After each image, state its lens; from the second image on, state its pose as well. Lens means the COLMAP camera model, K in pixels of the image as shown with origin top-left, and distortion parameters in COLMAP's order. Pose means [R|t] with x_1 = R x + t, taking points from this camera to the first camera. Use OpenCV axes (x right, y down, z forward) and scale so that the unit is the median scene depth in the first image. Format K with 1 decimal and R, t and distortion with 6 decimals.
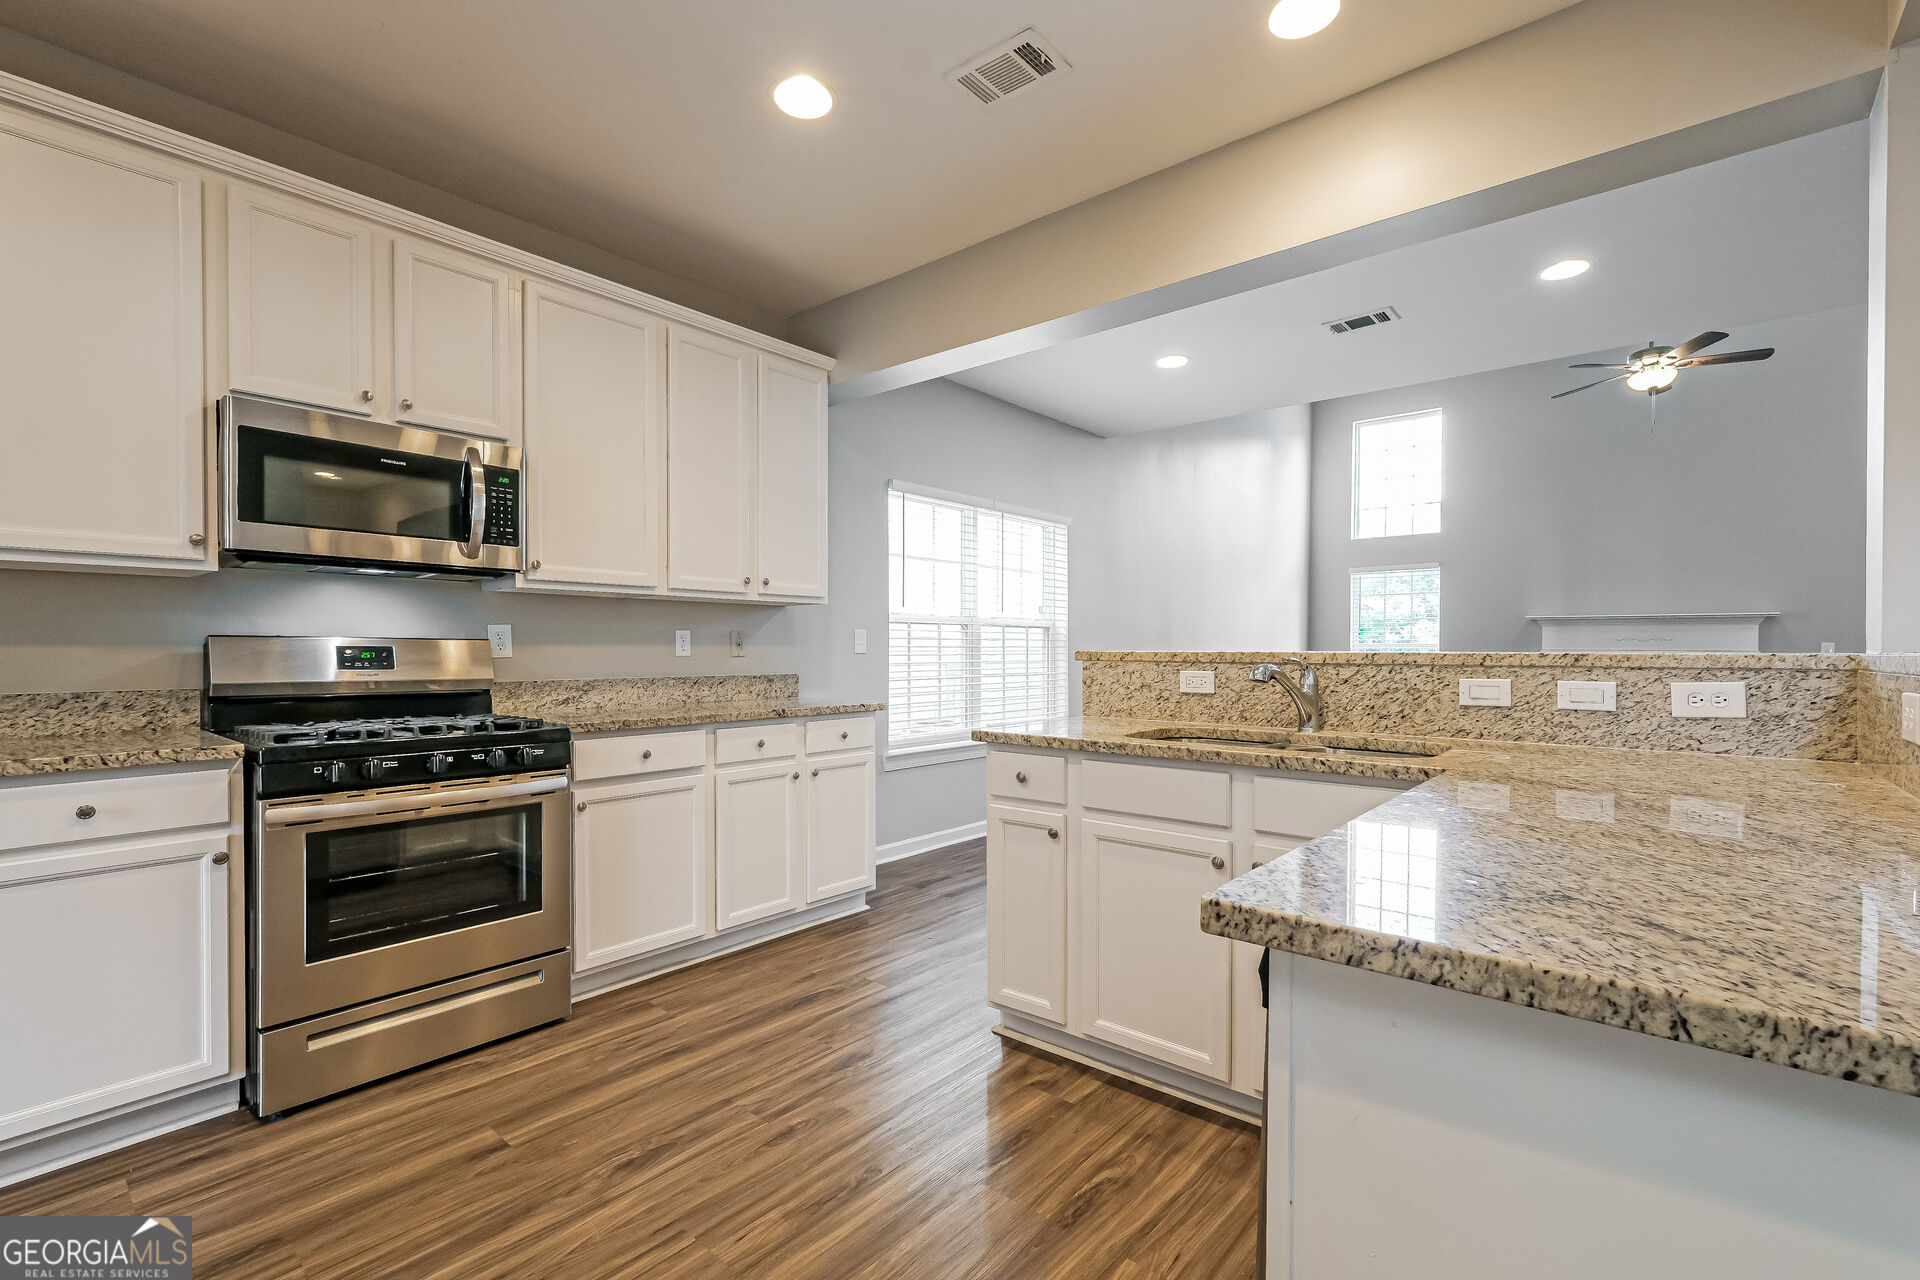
lens RADIAL K [[841.3, 0, 964.3], [0, 841.3, 652.5], [0, 0, 1]] dist [0.002349, 0.001825]
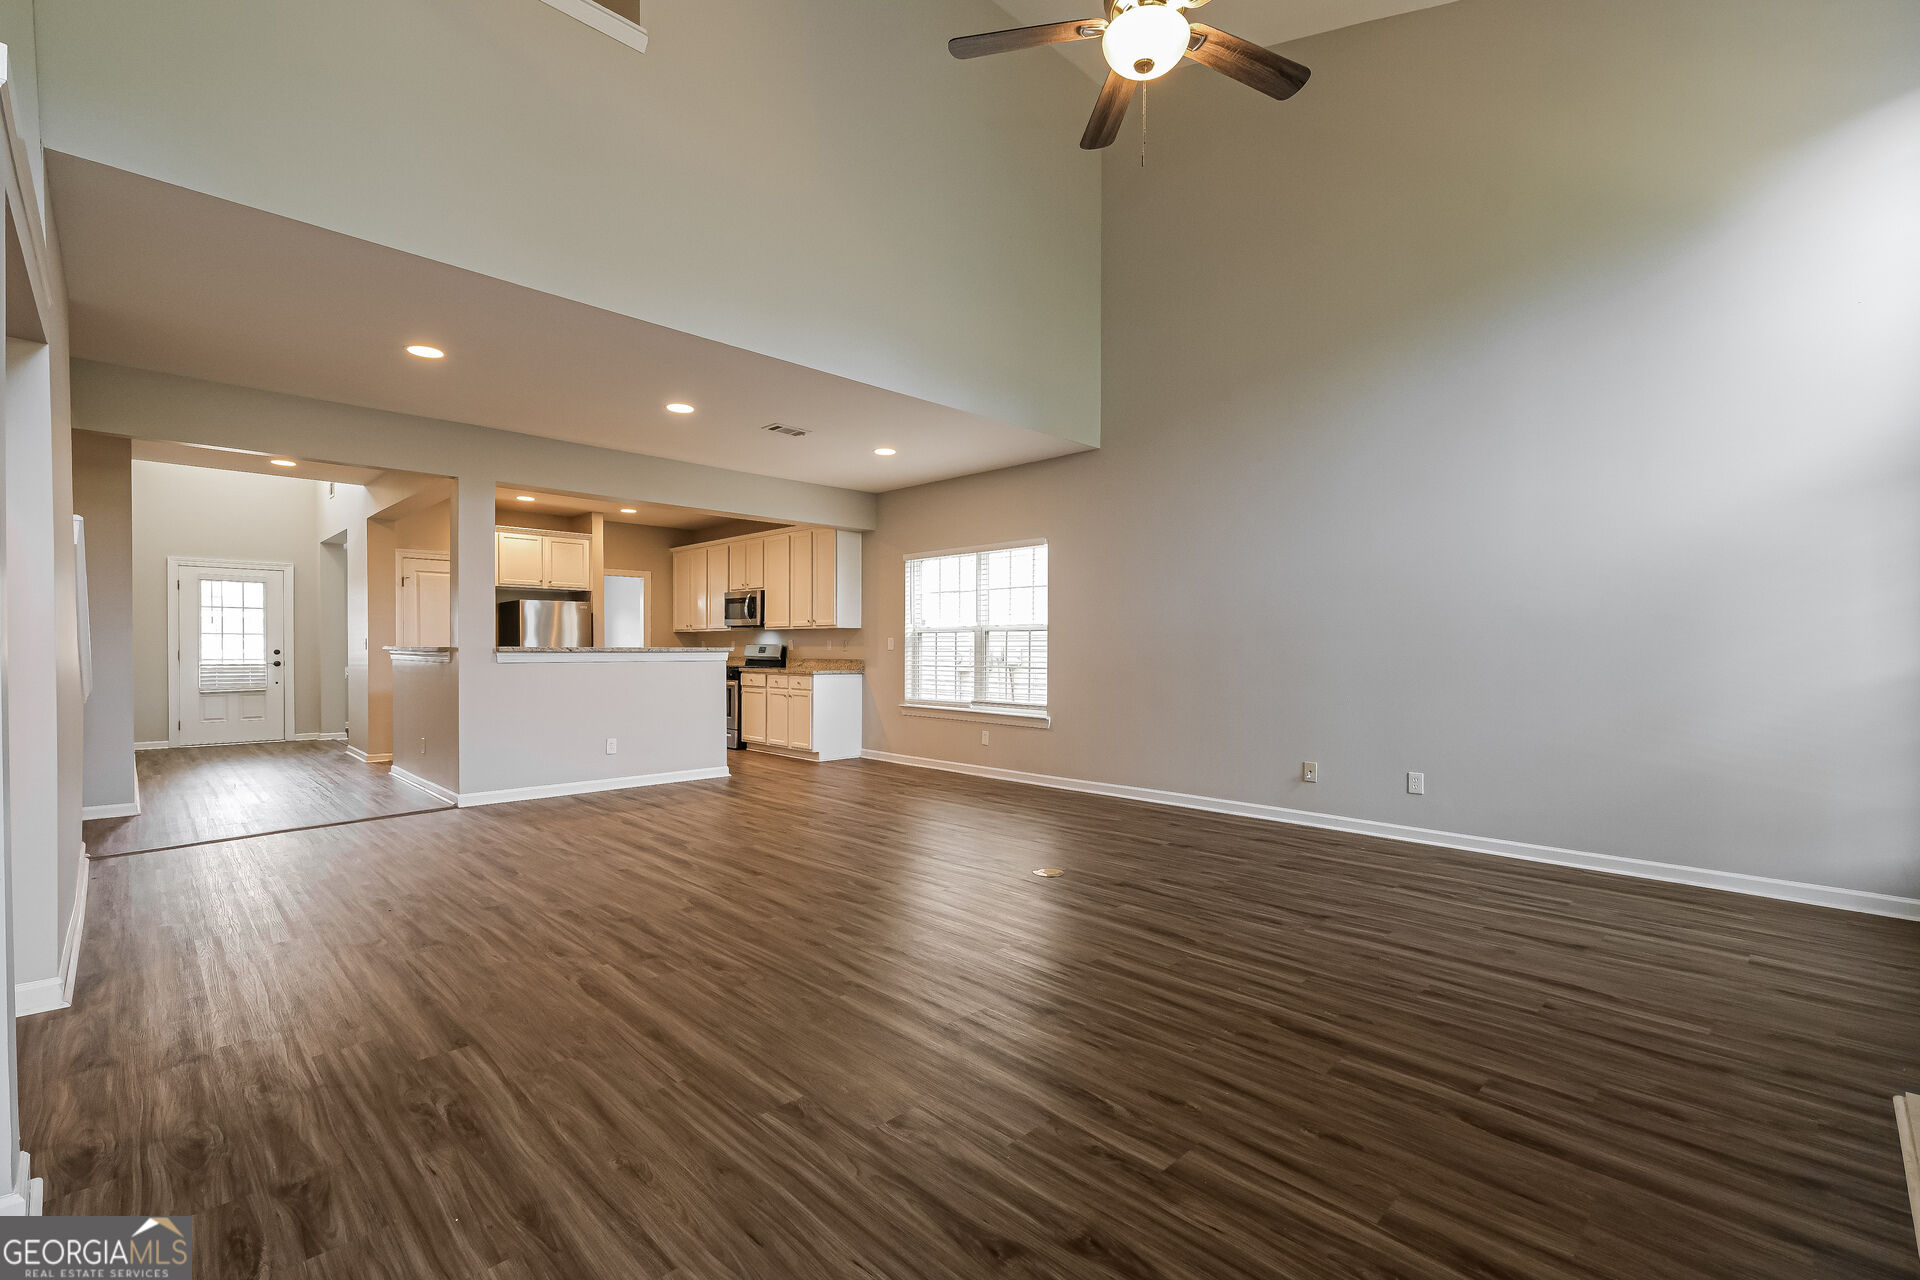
lens RADIAL K [[841.3, 0, 949.0], [0, 841.3, 642.2], [0, 0, 1]] dist [0.002349, 0.001825]
pose [[-0.094068, -0.011897, -0.995495, 1.398962], [-0.006993, 0.999912, -0.011289, 0.002911], [0.995541, 0.005900, -0.094143, 1.030965]]
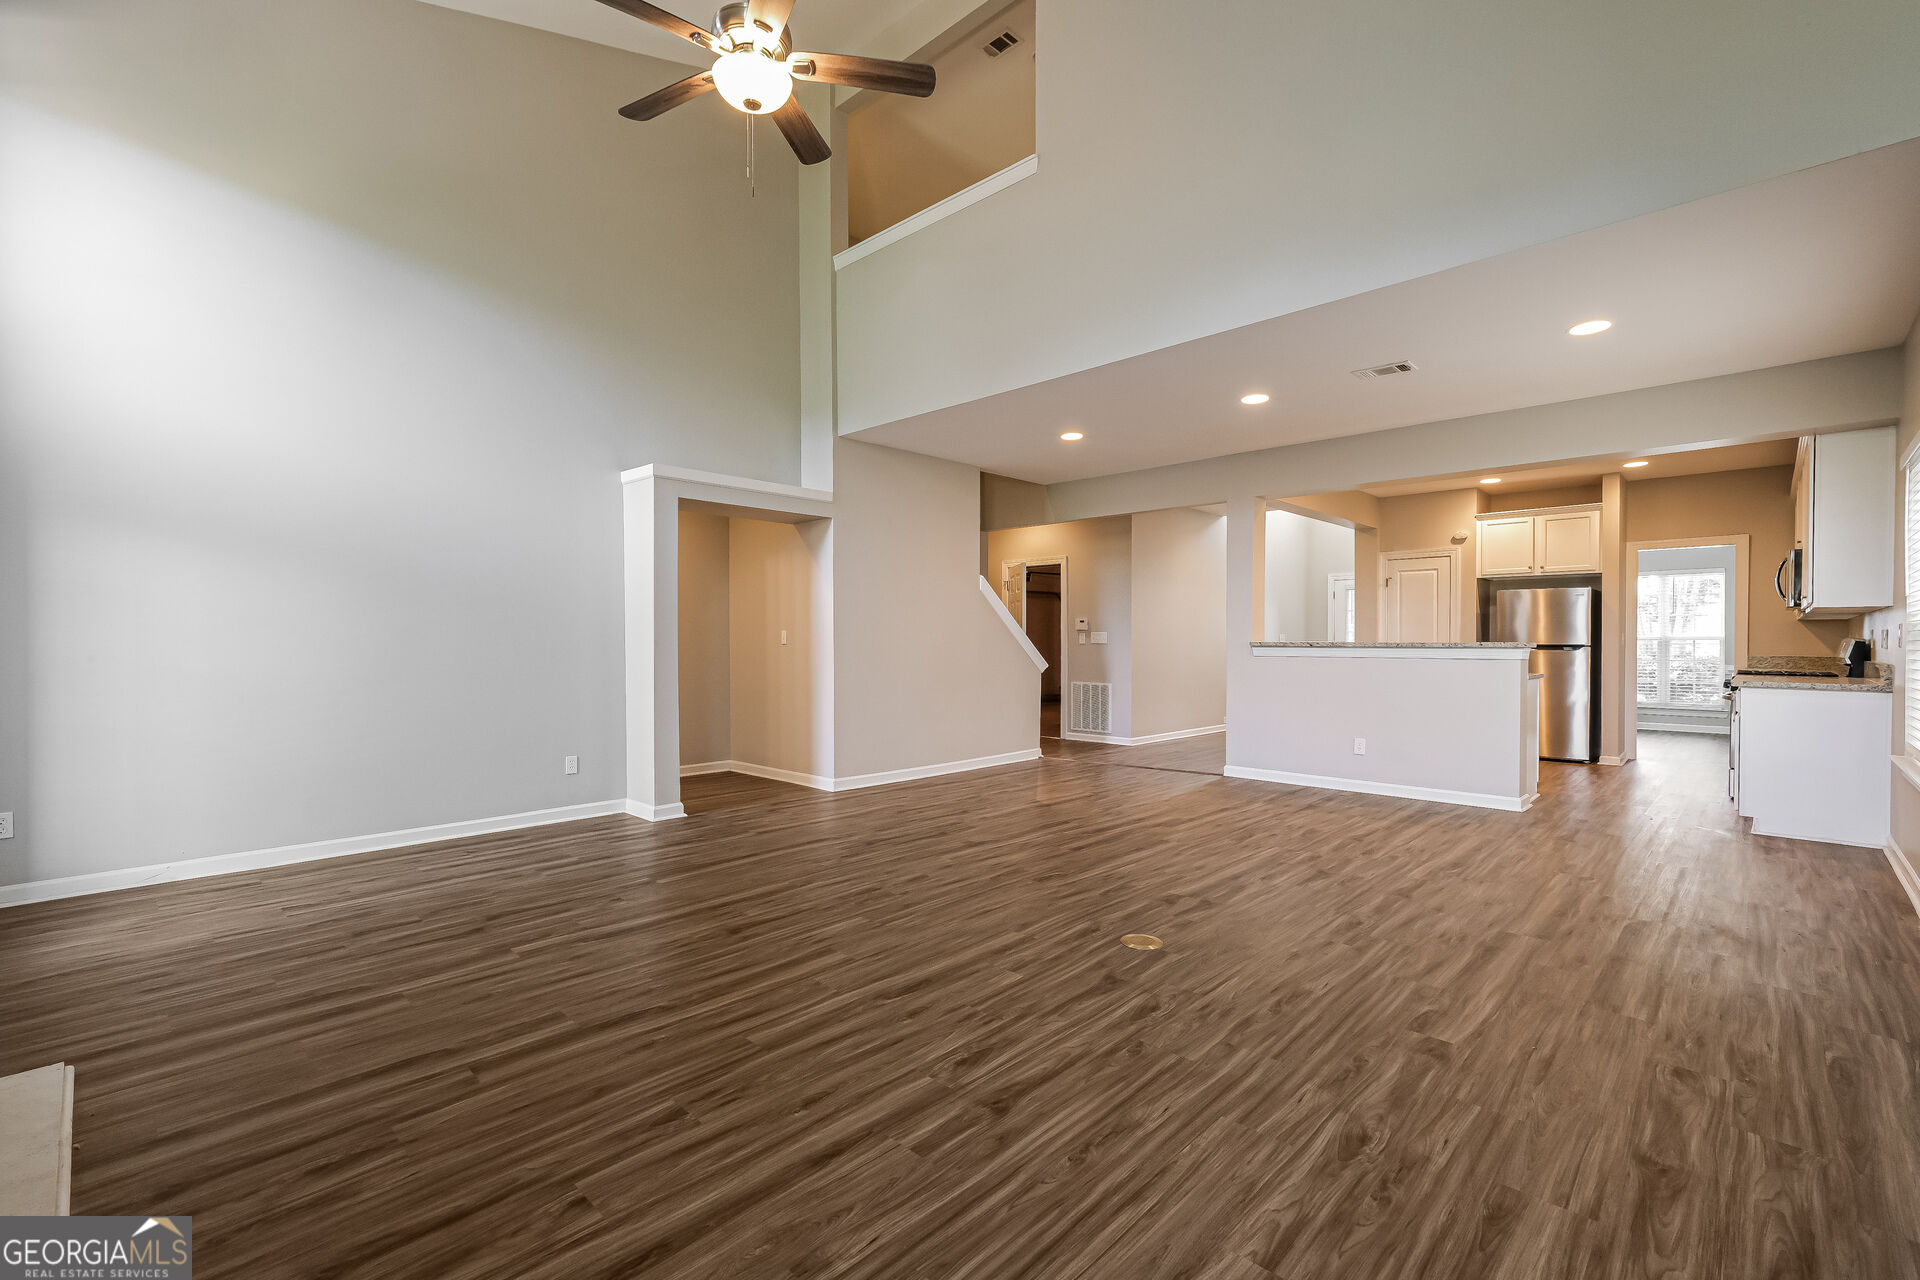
lens RADIAL K [[841.3, 0, 951.5], [0, 841.3, 643.6], [0, 0, 1]] dist [0.002349, 0.001825]
pose [[-0.997824, -0.004935, 0.065746, 0.725390], [-0.004382, 0.999954, 0.008544, -0.006050], [-0.065785, 0.008237, -0.997800, 1.630061]]
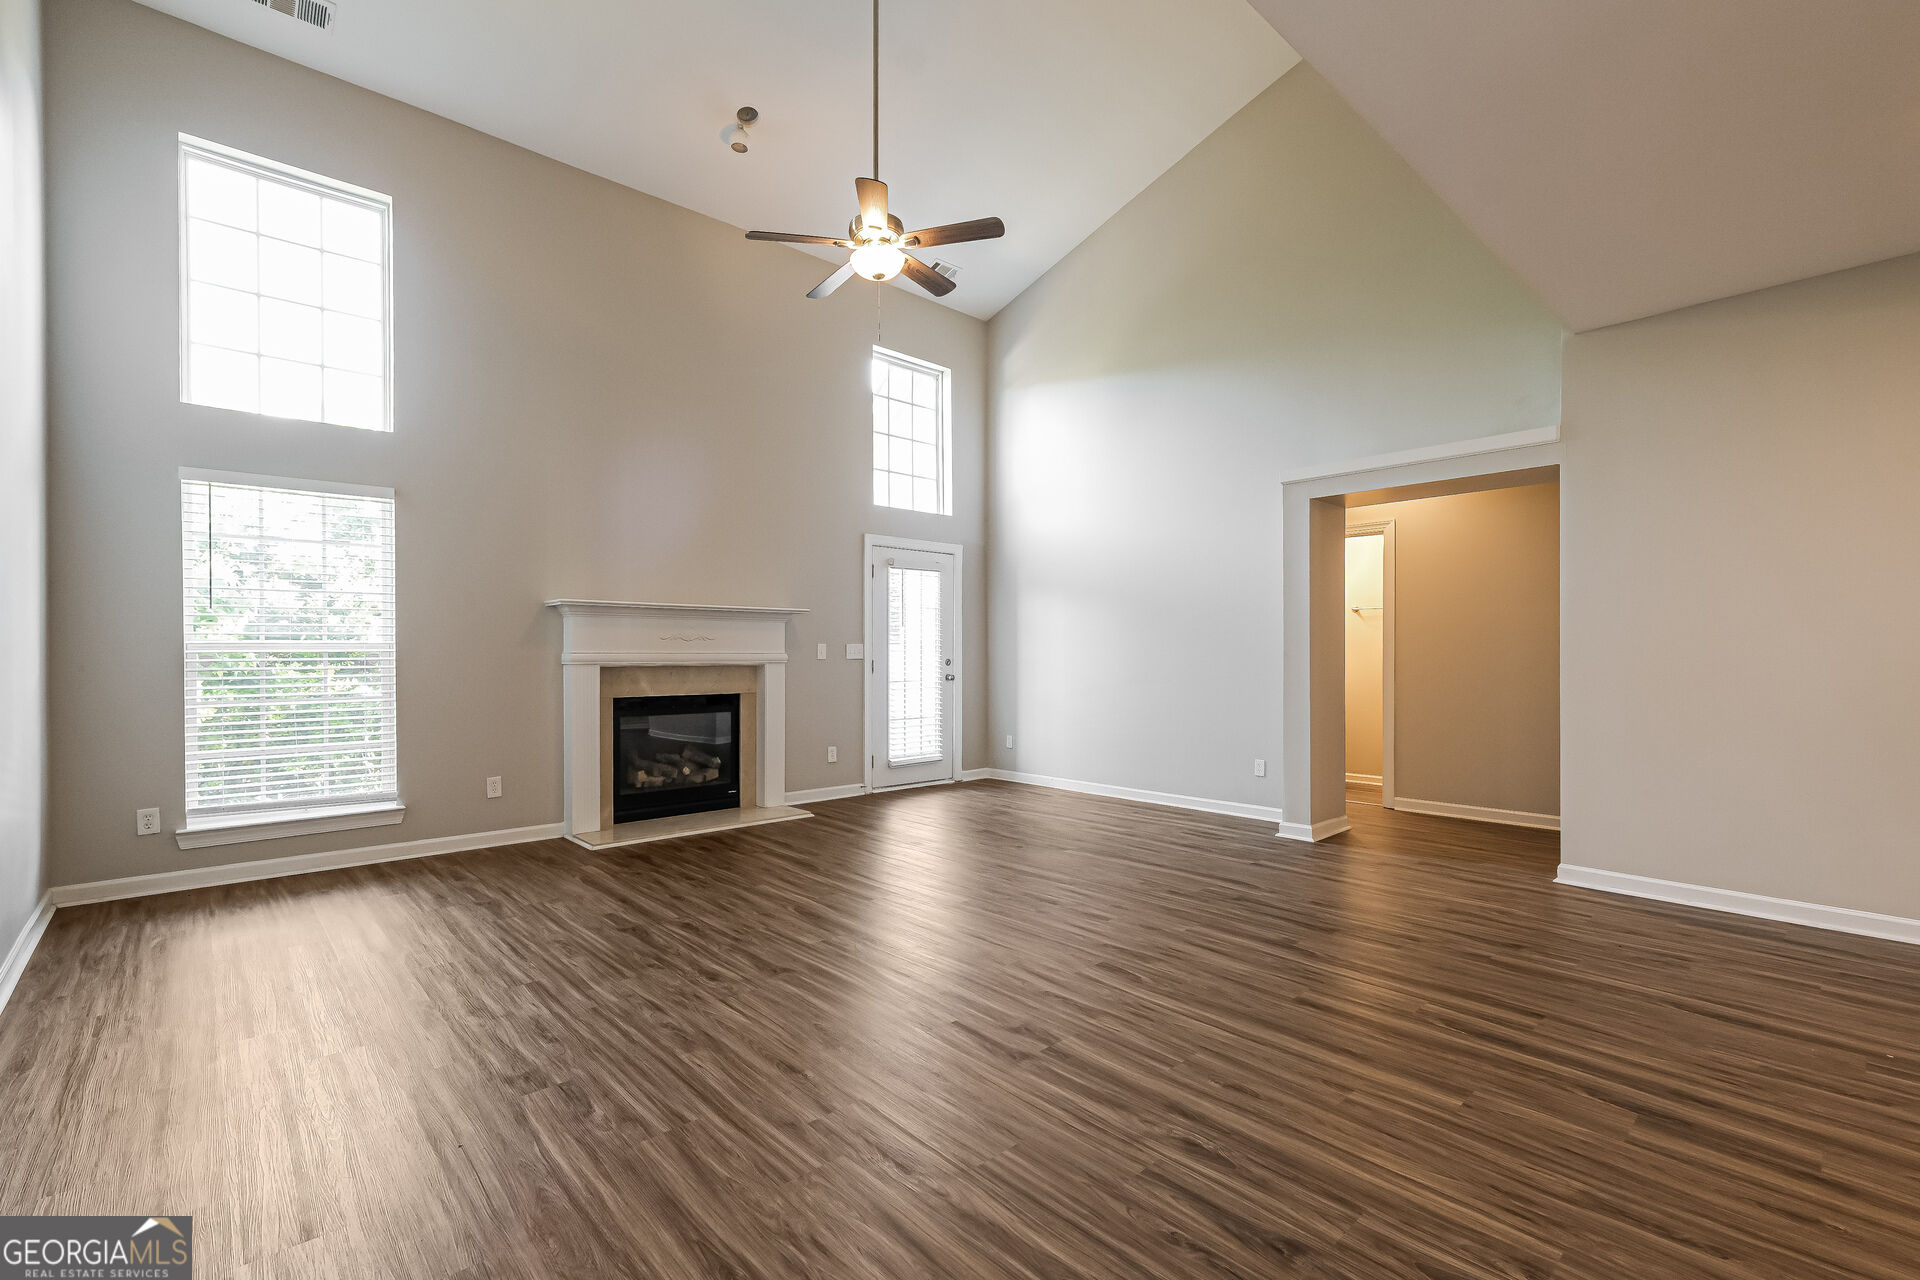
lens RADIAL K [[841.3, 0, 941.9], [0, 841.3, 662.3], [0, 0, 1]] dist [0.002349, 0.001825]
pose [[0.137336, -0.016417, 0.990388, 0.135520], [0.006132, 0.999858, 0.015723, -0.006177], [-0.990505, 0.003914, 0.137418, 0.933835]]
